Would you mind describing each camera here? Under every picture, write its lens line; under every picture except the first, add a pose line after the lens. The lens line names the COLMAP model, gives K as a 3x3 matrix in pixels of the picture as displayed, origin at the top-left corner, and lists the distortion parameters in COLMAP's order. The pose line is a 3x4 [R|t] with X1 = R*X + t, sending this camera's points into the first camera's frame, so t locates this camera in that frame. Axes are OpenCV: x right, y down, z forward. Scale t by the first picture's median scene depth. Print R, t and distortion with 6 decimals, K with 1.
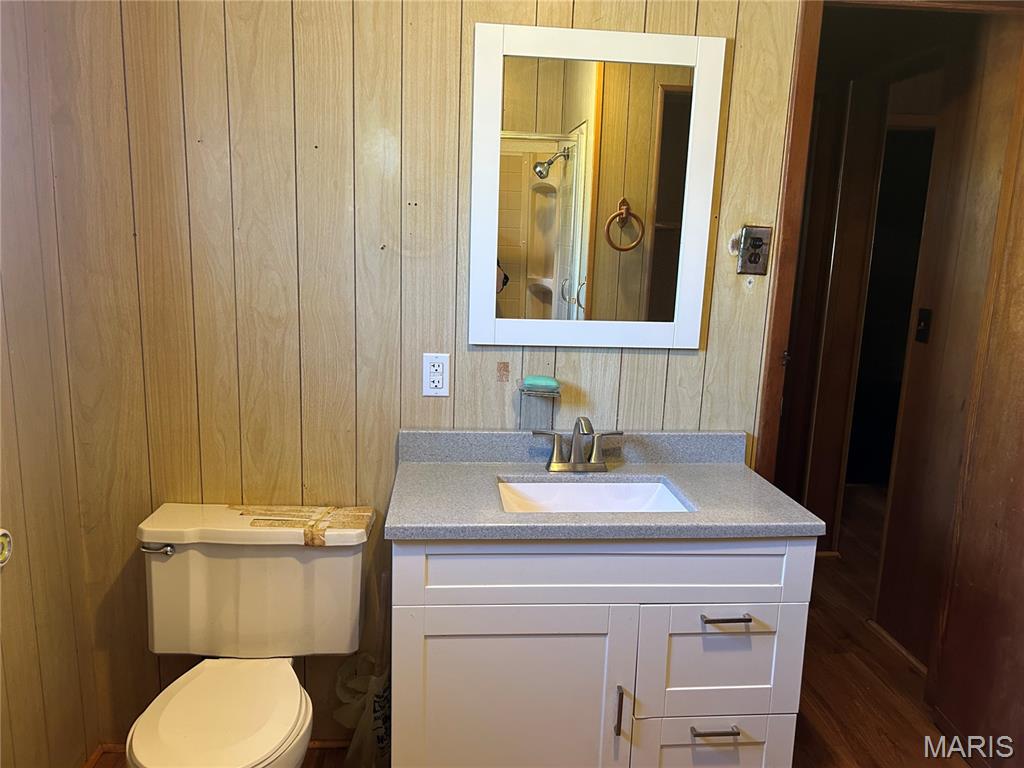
lens RADIAL K [[773.0, 0, 508.5], [0, 773.0, 385.5], [0, 0, 1]] dist [0.067765, -0.074667]
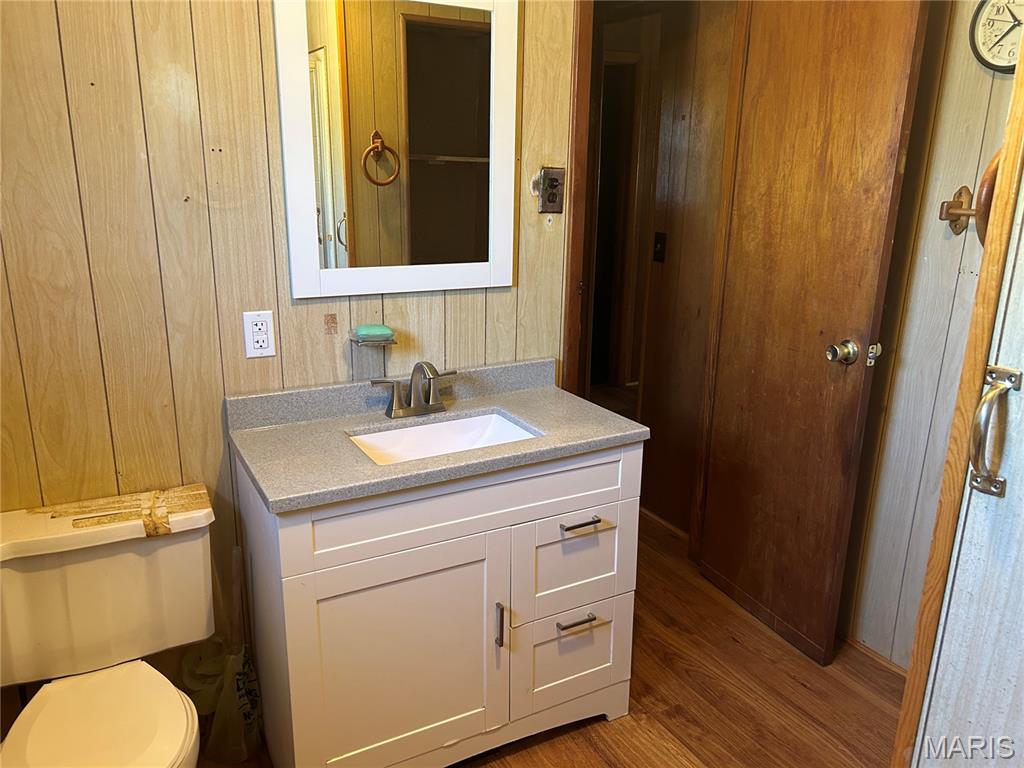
lens RADIAL K [[773.0, 0, 521.6], [0, 773.0, 381.7], [0, 0, 1]] dist [0.067765, -0.074667]
pose [[0.919649, -0.124411, 0.372515, -0.165097], [0.090553, 0.990114, 0.107121, -0.030182], [-0.382160, -0.064782, 0.921823, 0.003221]]
